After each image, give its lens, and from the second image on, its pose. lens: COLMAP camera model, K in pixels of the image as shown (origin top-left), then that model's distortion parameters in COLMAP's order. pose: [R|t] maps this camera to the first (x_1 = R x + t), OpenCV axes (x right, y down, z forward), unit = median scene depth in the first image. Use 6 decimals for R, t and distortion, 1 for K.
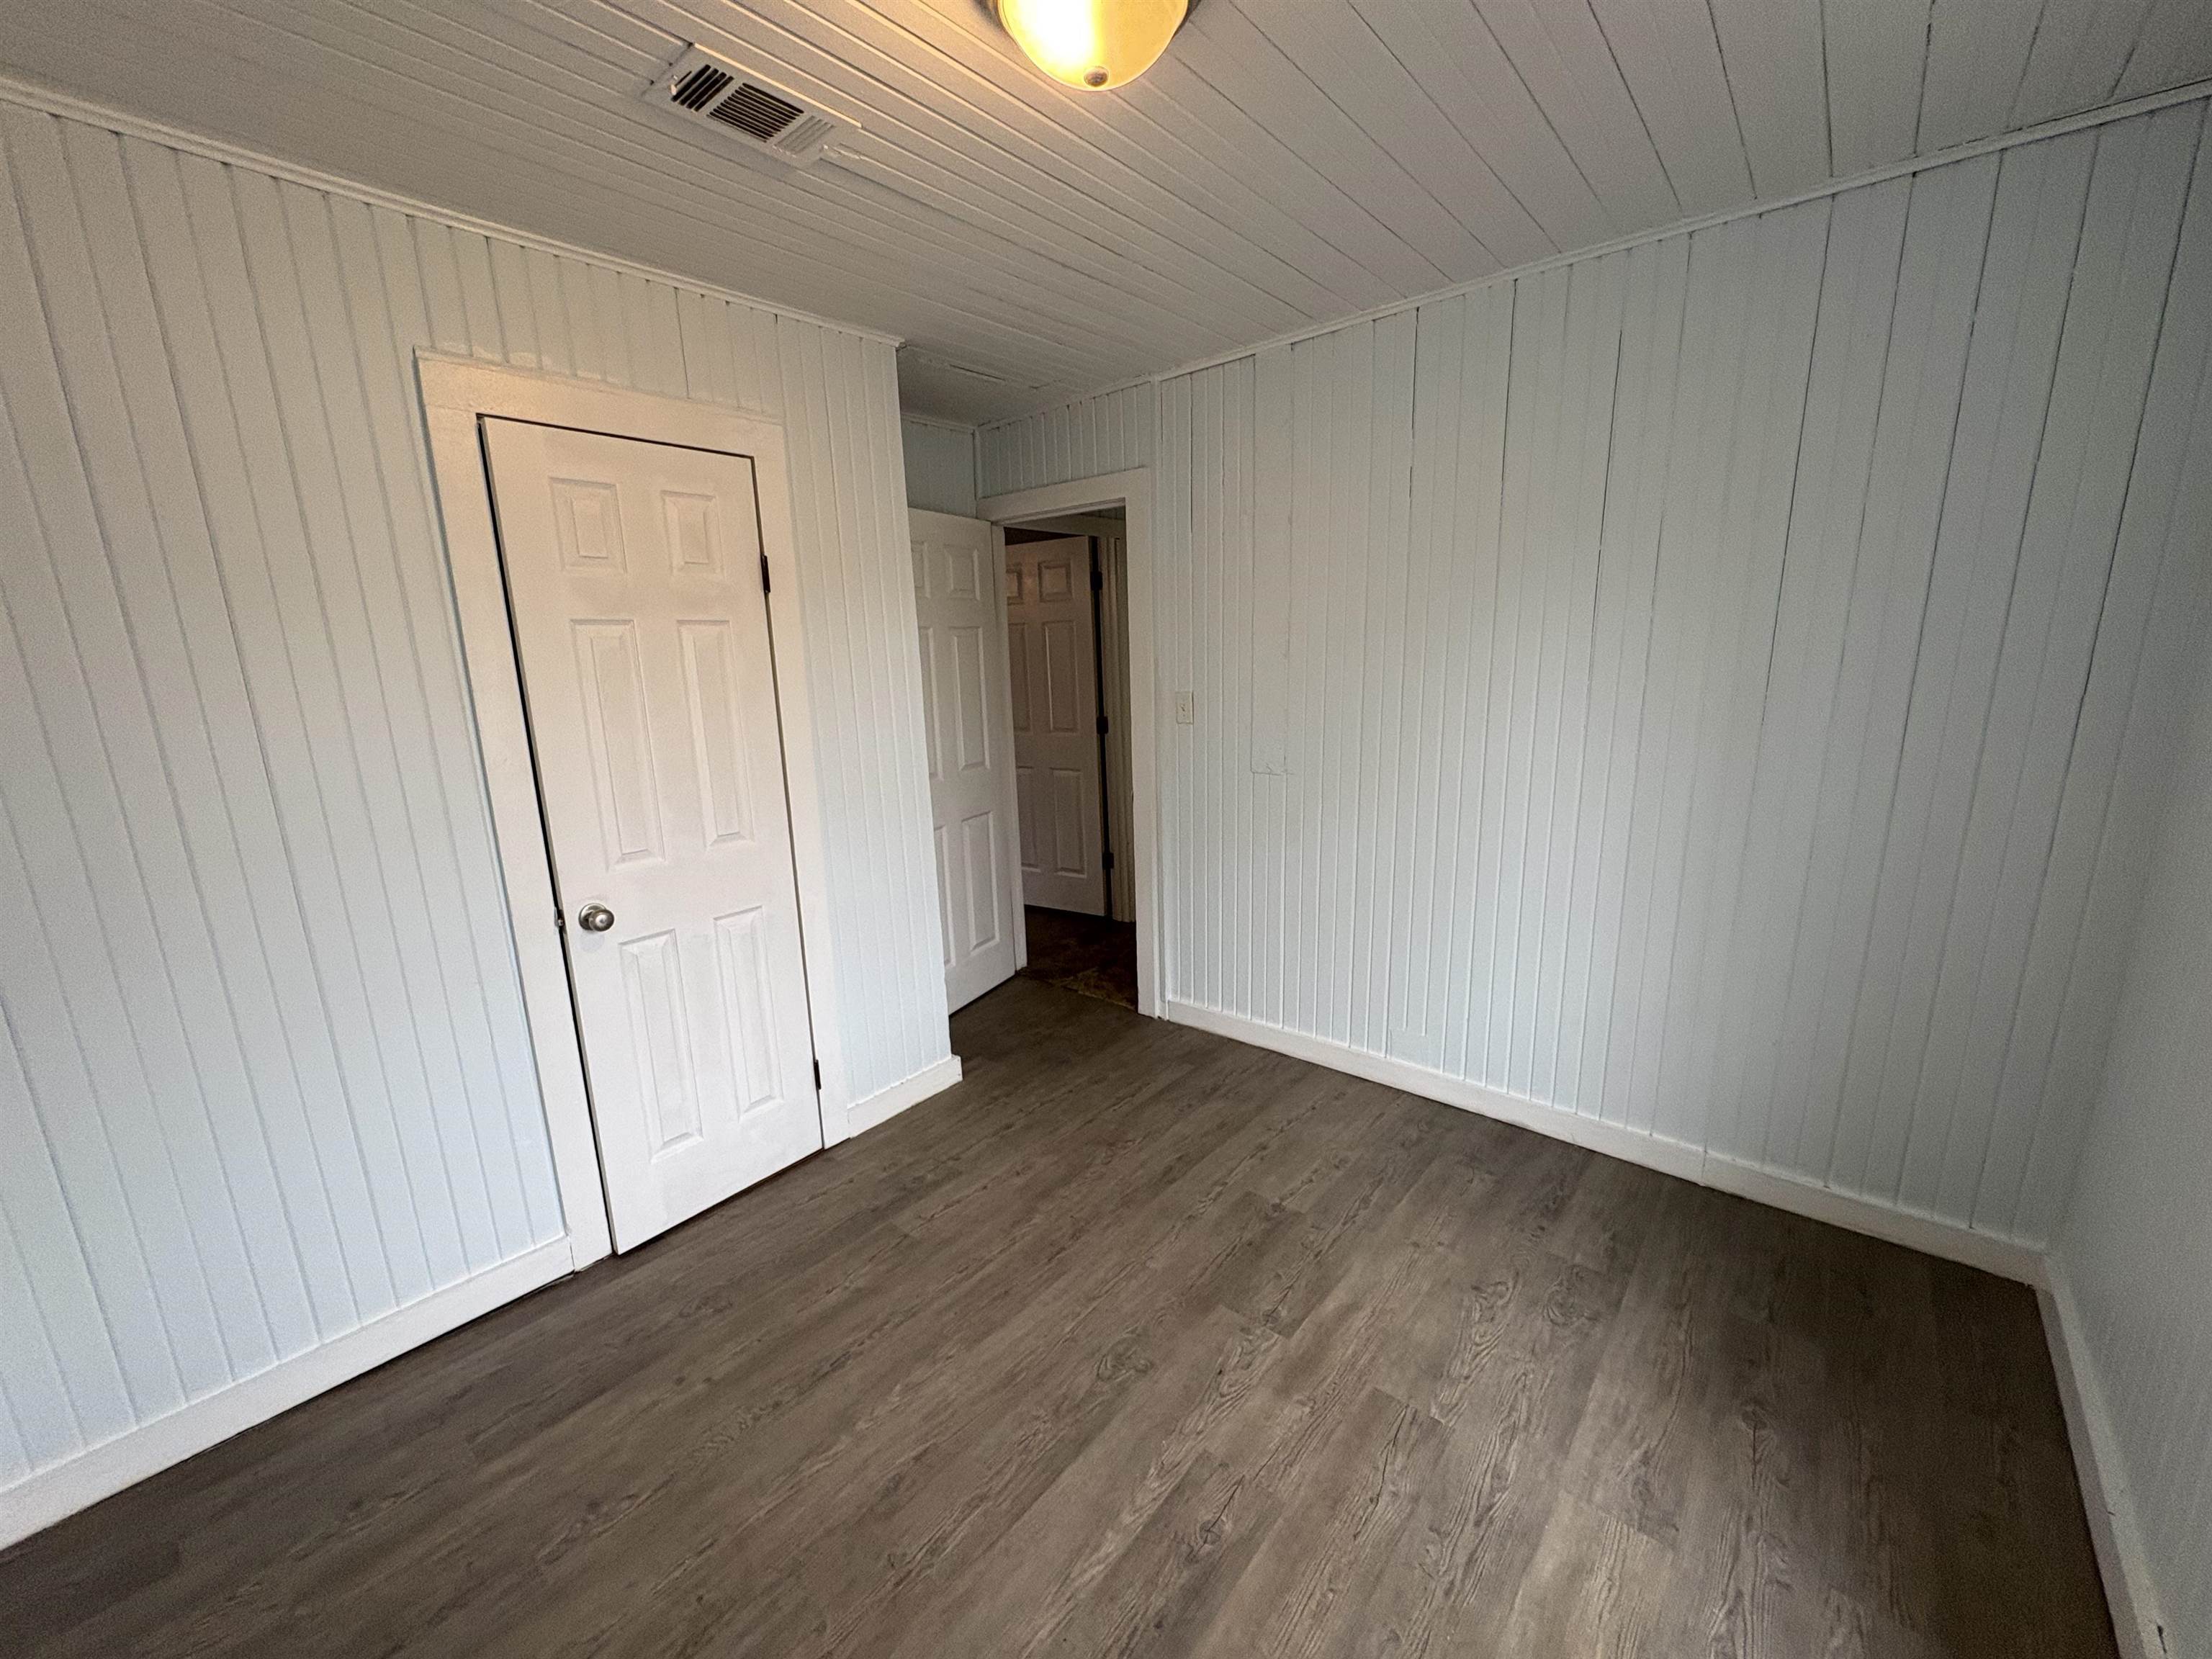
lens RADIAL K [[877.6, 0, 1102.7], [0, 877.6, 836.8], [0, 0, 1]] dist [-0.001638, 0.000529]
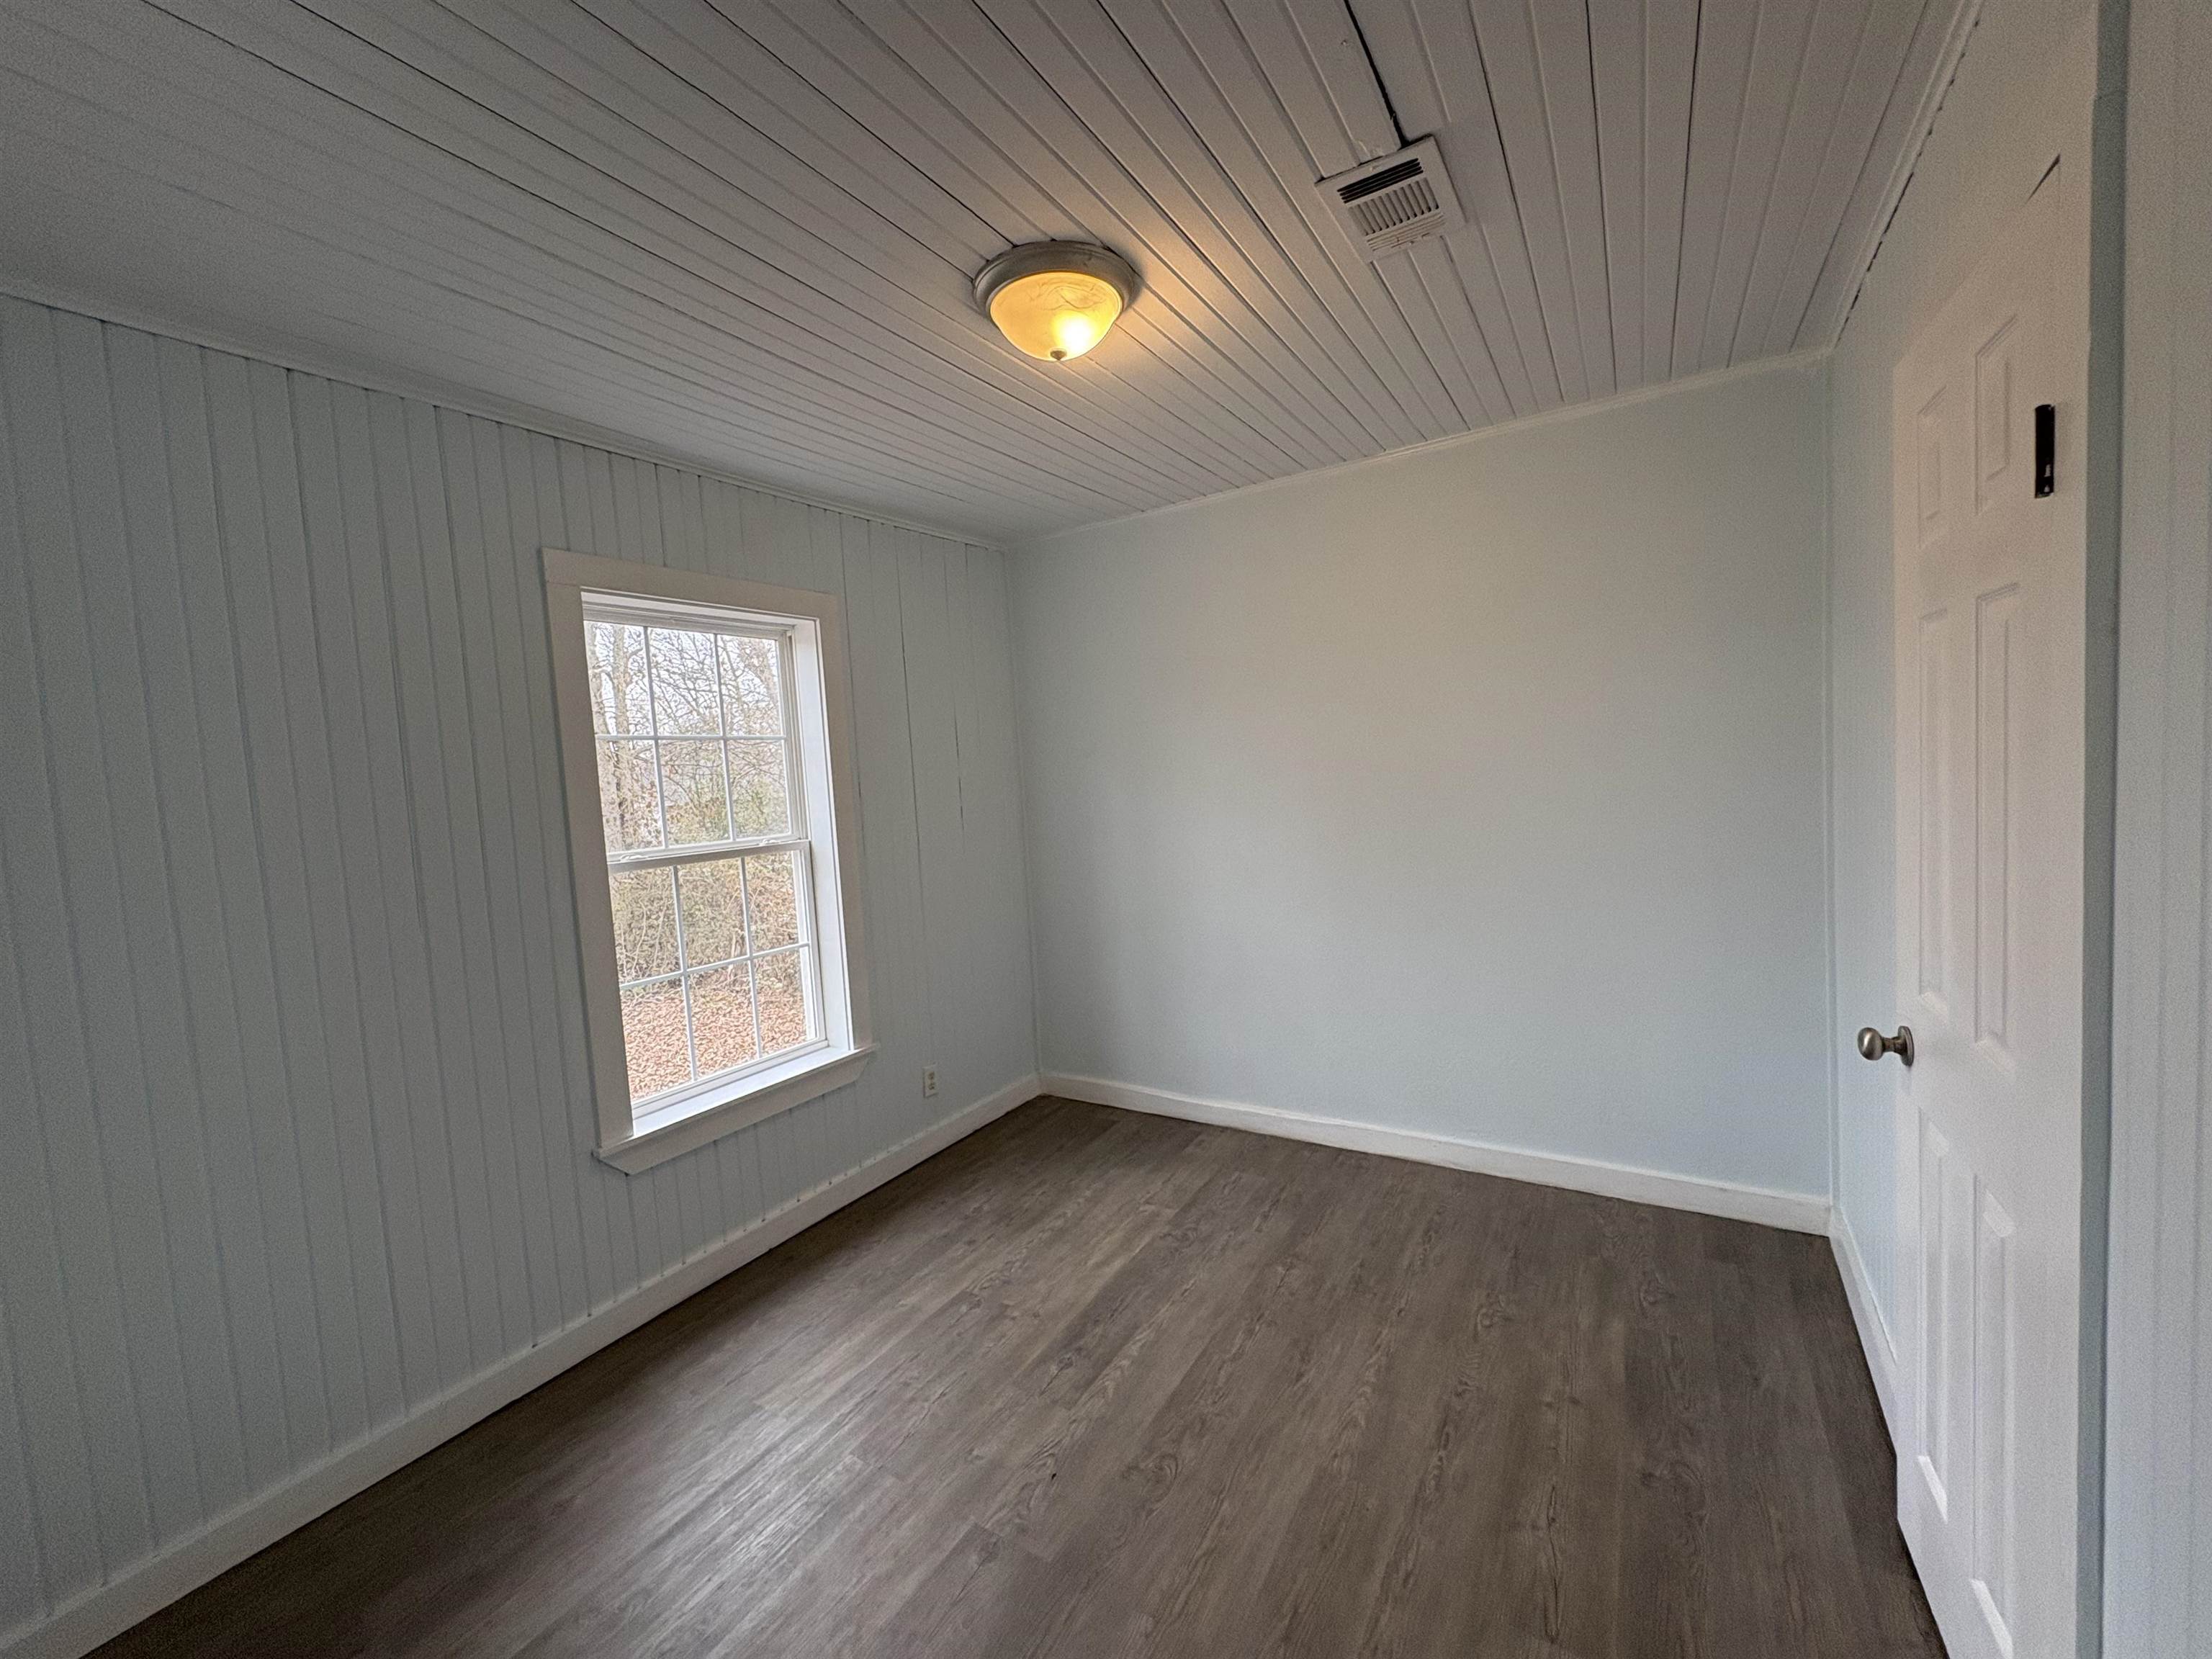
lens RADIAL K [[877.6, 0, 1105.3], [0, 877.6, 830.4], [0, 0, 1]] dist [-0.001638, 0.000529]
pose [[-0.984111, 0.106100, -0.142367, 0.144038], [0.063155, 0.958557, 0.277813, -0.360990], [0.165943, 0.264408, -0.950027, 1.797551]]
